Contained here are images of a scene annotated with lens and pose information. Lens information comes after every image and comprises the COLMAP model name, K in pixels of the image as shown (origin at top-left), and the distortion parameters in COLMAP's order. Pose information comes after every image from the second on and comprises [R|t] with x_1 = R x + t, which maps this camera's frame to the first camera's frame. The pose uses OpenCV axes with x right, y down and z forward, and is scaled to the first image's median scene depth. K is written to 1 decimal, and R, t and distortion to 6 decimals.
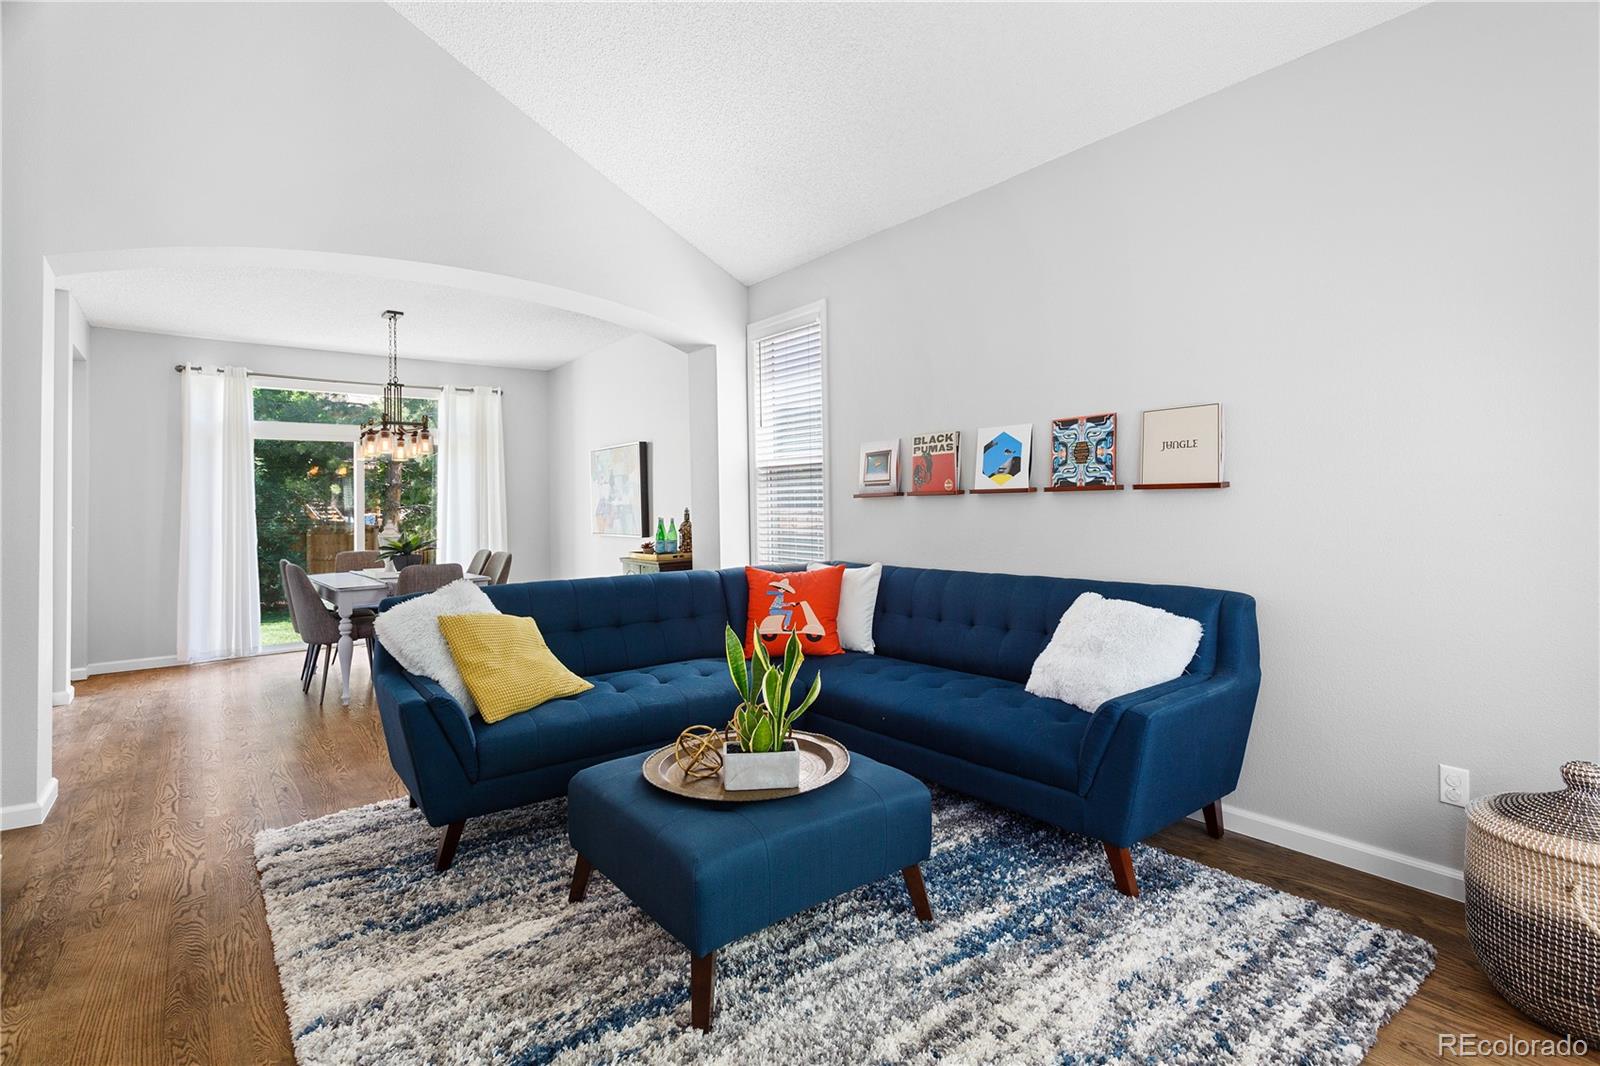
lens RADIAL K [[764.6, 0, 809.5], [0, 764.6, 522.7], [0, 0, 1]] dist [0.002005, 0.001649]
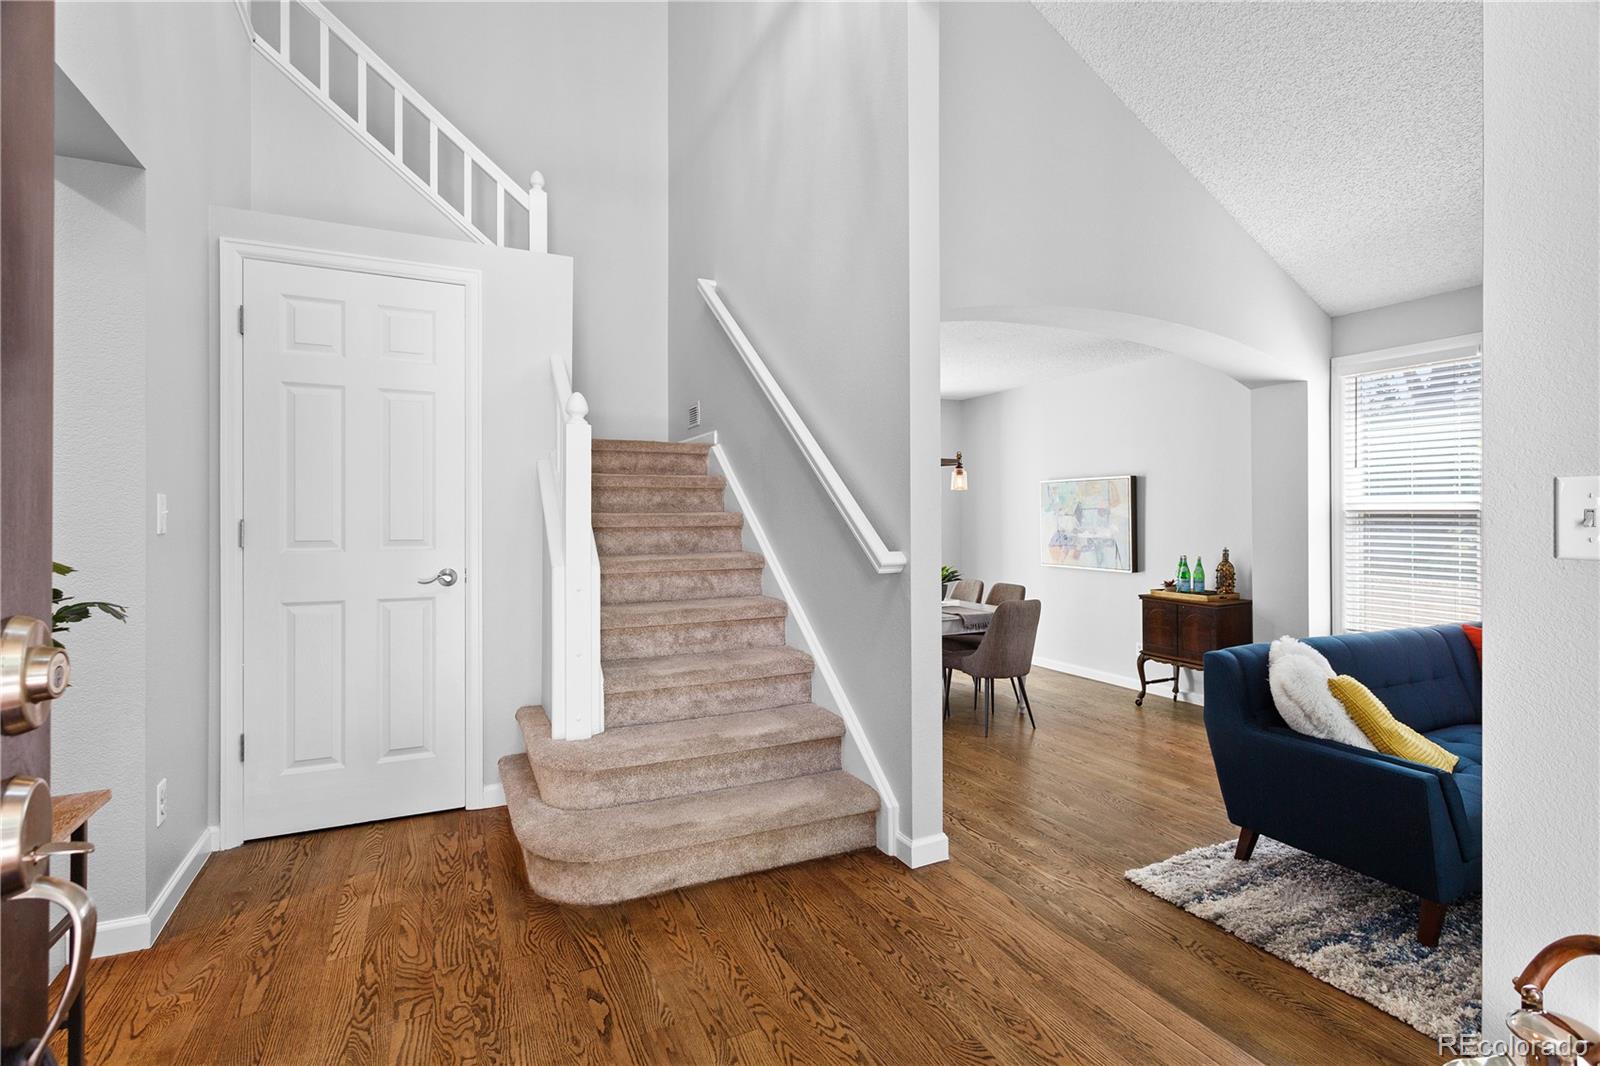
lens RADIAL K [[764.6, 0, 801.3], [0, 764.6, 523.5], [0, 0, 1]] dist [0.002005, 0.001649]
pose [[0.970553, 0.024721, -0.239615, -0.489308], [-0.028245, 0.999537, -0.011280, -0.025956], [0.239225, 0.017715, 0.970803, -0.073405]]
